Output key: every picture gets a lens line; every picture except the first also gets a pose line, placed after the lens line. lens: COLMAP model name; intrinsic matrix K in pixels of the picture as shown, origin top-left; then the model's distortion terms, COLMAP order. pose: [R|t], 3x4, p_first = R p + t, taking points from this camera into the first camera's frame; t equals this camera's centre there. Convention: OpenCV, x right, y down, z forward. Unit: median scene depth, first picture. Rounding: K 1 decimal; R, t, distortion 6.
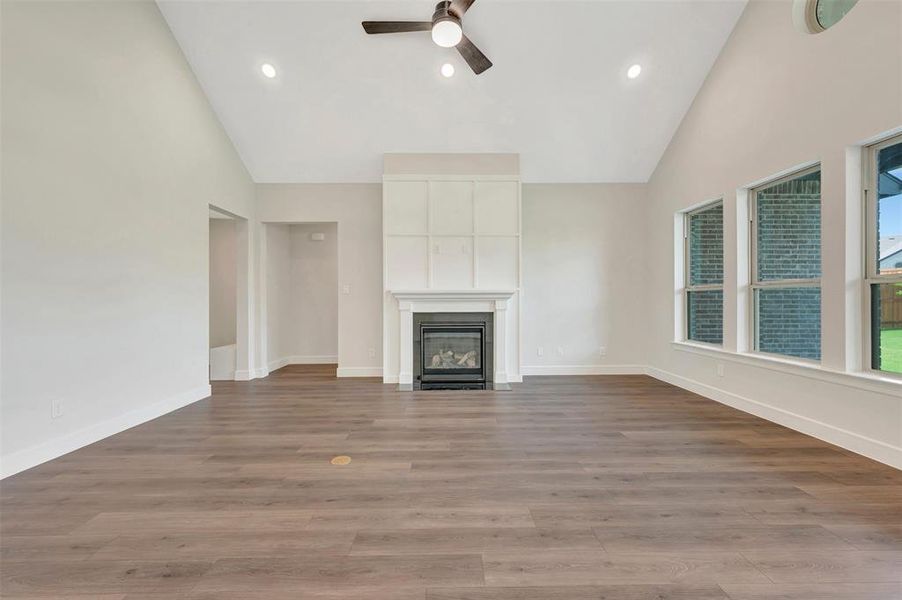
lens RADIAL K [[357.0, 0, 457.2], [0, 357.0, 300.5], [0, 0, 1]] dist [-0.000278, -0.000070]
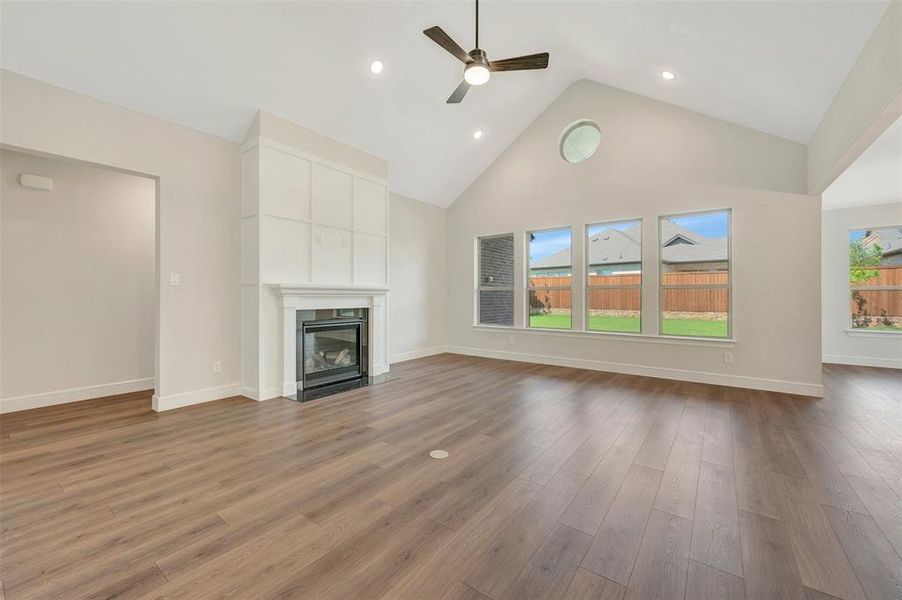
lens RADIAL K [[356.1, 0, 453.5], [0, 356.1, 295.0], [0, 0, 1]] dist [0.001235, 0.000047]
pose [[0.611847, 0.006805, 0.790947, -0.561957], [-0.003306, 0.999976, -0.006046, 0.001081], [-0.790969, 0.001084, 0.611855, 0.177657]]
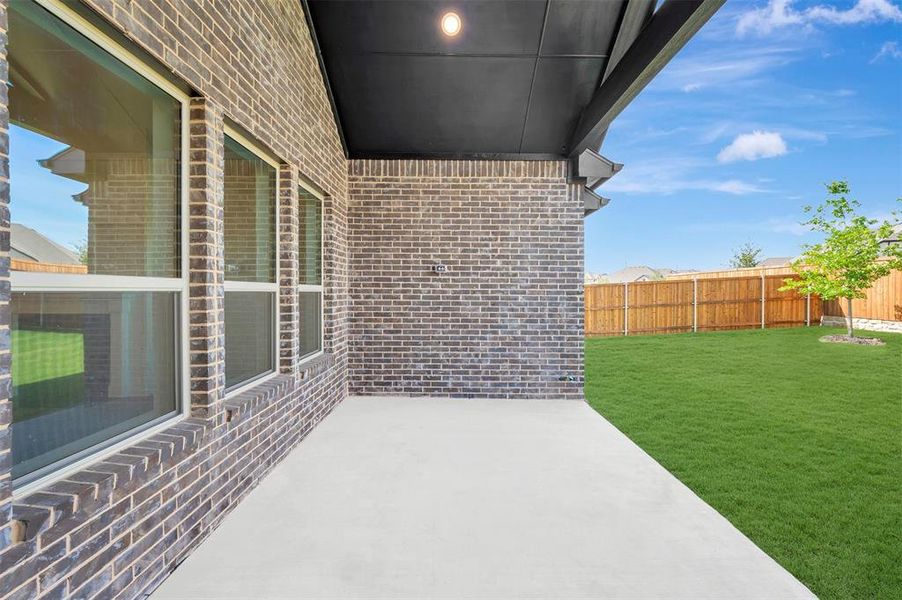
lens RADIAL K [[378.1, 0, 452.5], [0, 378.1, 294.7], [0, 0, 1]] dist [-0.000990, -0.000132]
pose [[0.999923, 0.006623, -0.010540, 0.925946], [-0.006541, 0.999948, 0.007770, -0.026842], [0.010591, -0.007700, 0.999914, 0.104578]]
